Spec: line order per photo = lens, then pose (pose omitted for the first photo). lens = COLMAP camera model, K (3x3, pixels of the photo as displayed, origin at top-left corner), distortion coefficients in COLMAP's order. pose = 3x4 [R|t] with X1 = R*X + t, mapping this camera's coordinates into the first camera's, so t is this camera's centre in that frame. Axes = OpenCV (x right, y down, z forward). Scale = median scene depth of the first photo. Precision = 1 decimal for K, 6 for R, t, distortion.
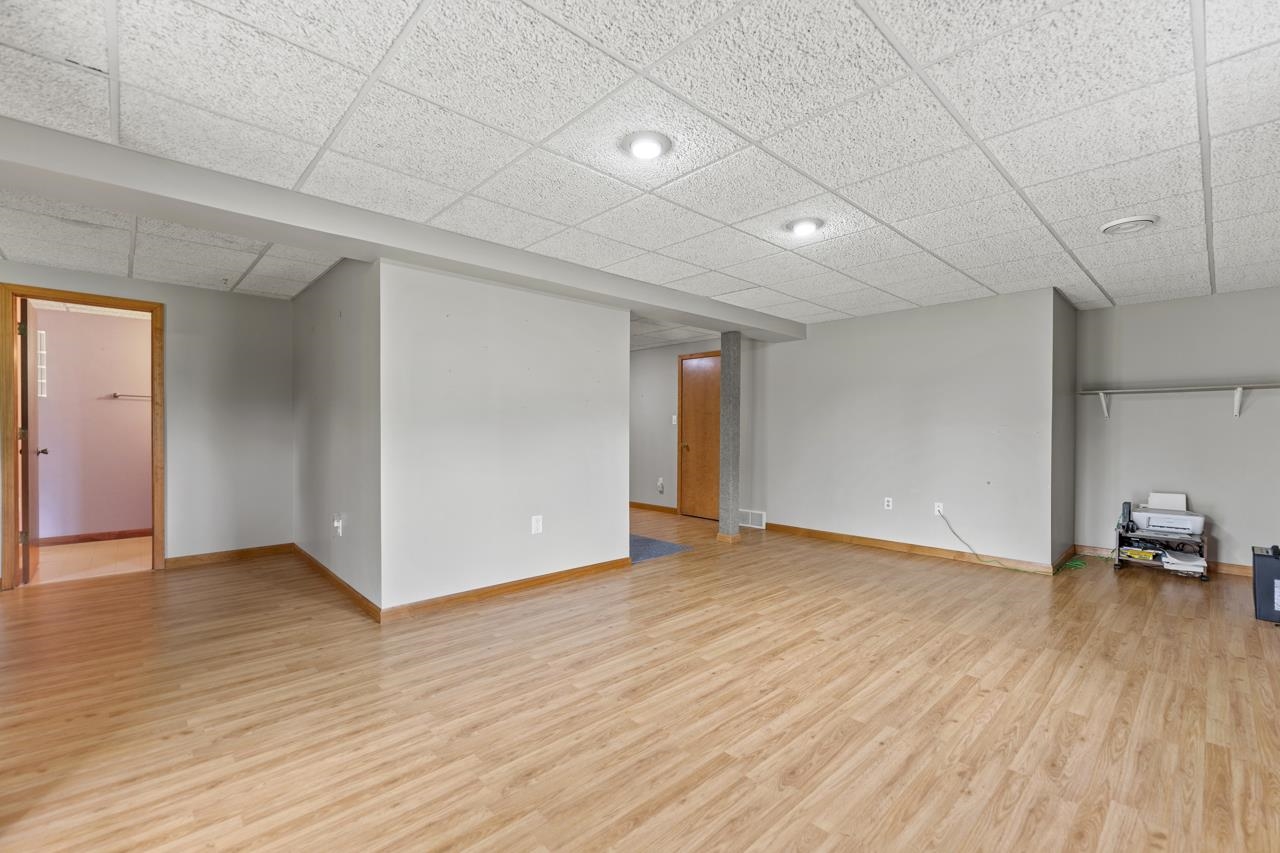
lens RADIAL K [[536.3, 0, 646.0], [0, 536.3, 430.4], [0, 0, 1]] dist [-0.000072, -0.000073]
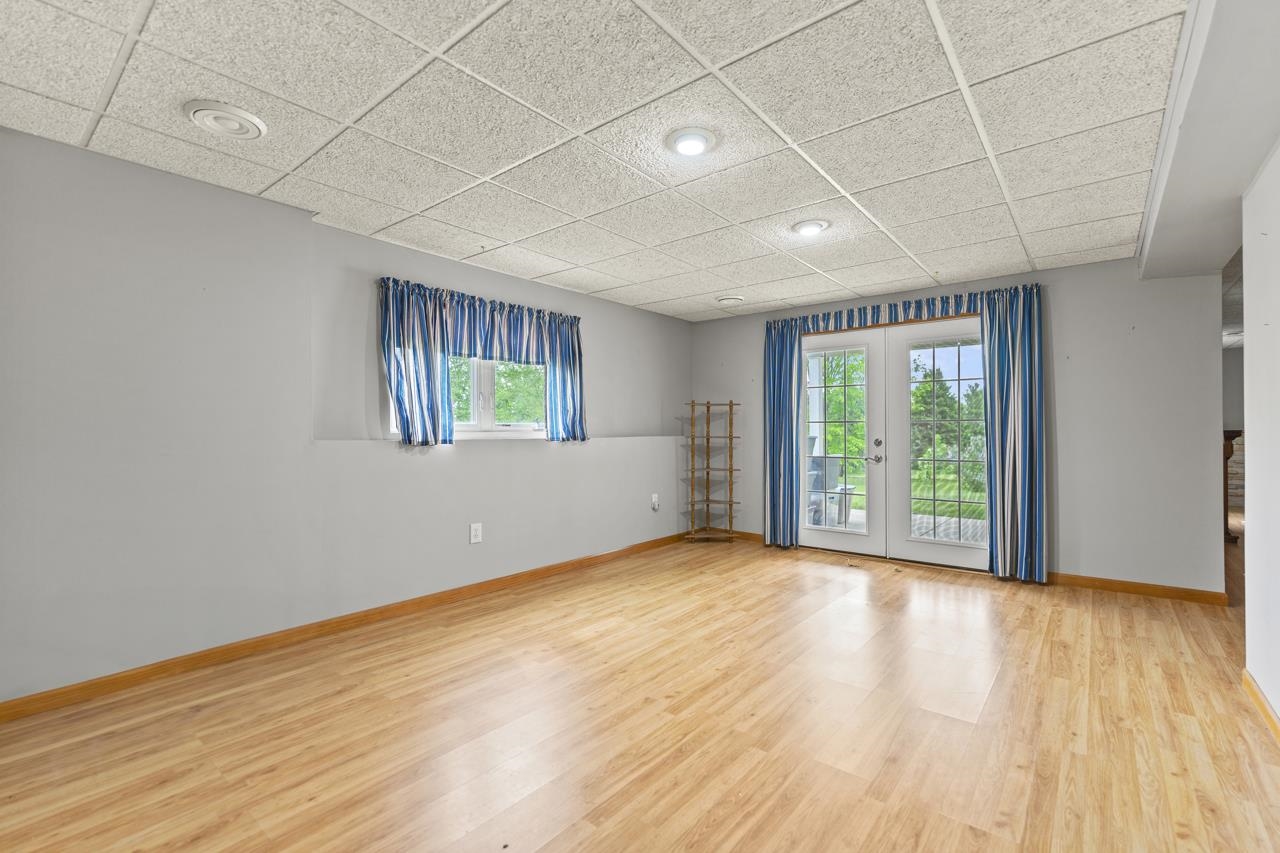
lens RADIAL K [[561.3, 0, 636.3], [0, 561.3, 435.2], [0, 0, 1]] dist [0.002882, -0.000580]
pose [[-0.992551, -0.002304, -0.121805, 0.480496], [-0.003110, 0.999974, 0.006432, 0.009423], [0.121787, 0.006763, -0.992533, 1.824626]]
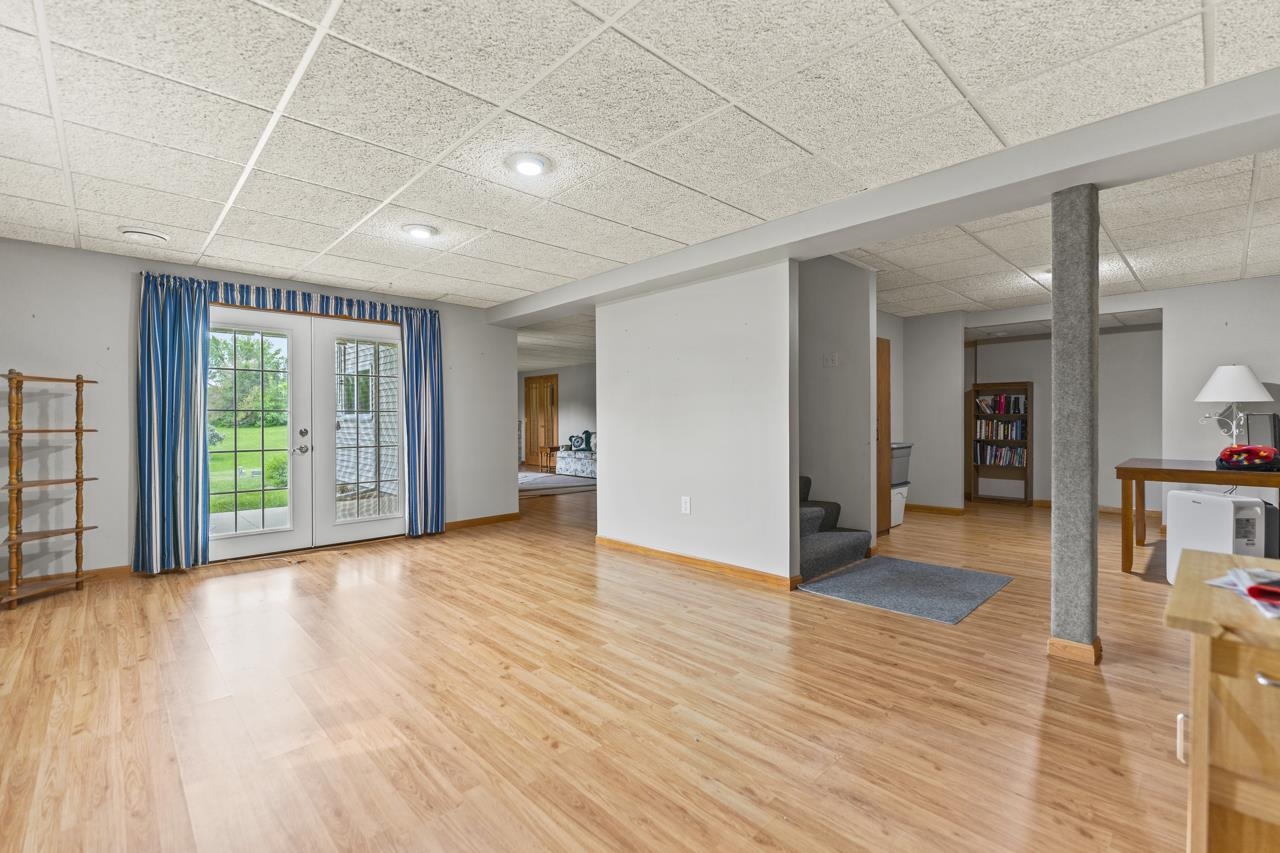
lens RADIAL K [[561.3, 0, 641.6], [0, 561.3, 421.7], [0, 0, 1]] dist [0.002882, -0.000580]
pose [[0.004860, -0.002643, -0.999985, 1.206271], [0.006962, 0.999972, -0.002609, 0.019607], [0.999964, -0.006949, 0.004878, 1.224644]]
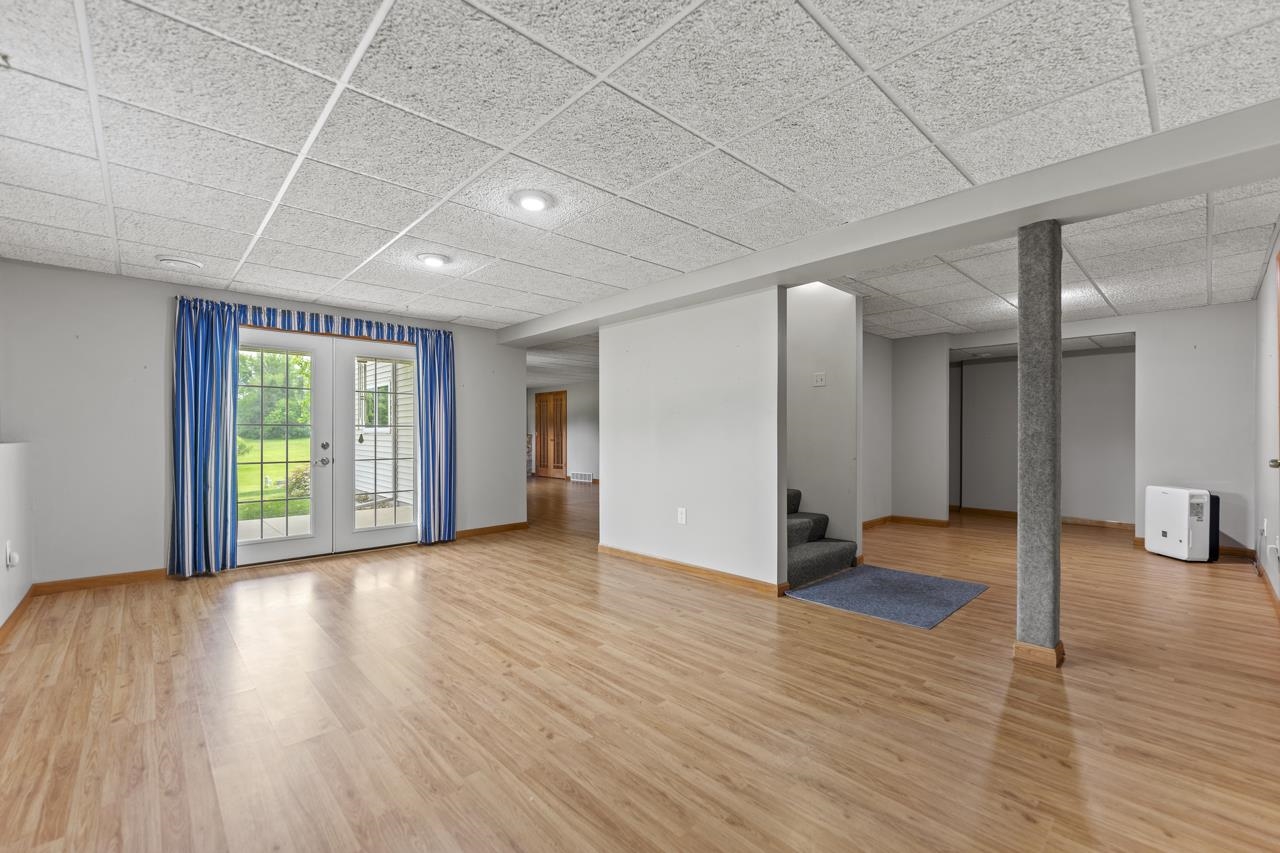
lens RADIAL K [[536.3, 0, 644.0], [0, 536.3, 433.1], [0, 0, 1]] dist [-0.000072, -0.000073]
pose [[-0.002712, -0.007103, -0.999971, 1.233588], [0.001986, 0.999973, -0.007108, 0.014682], [0.999994, -0.002006, -0.002697, 1.246385]]
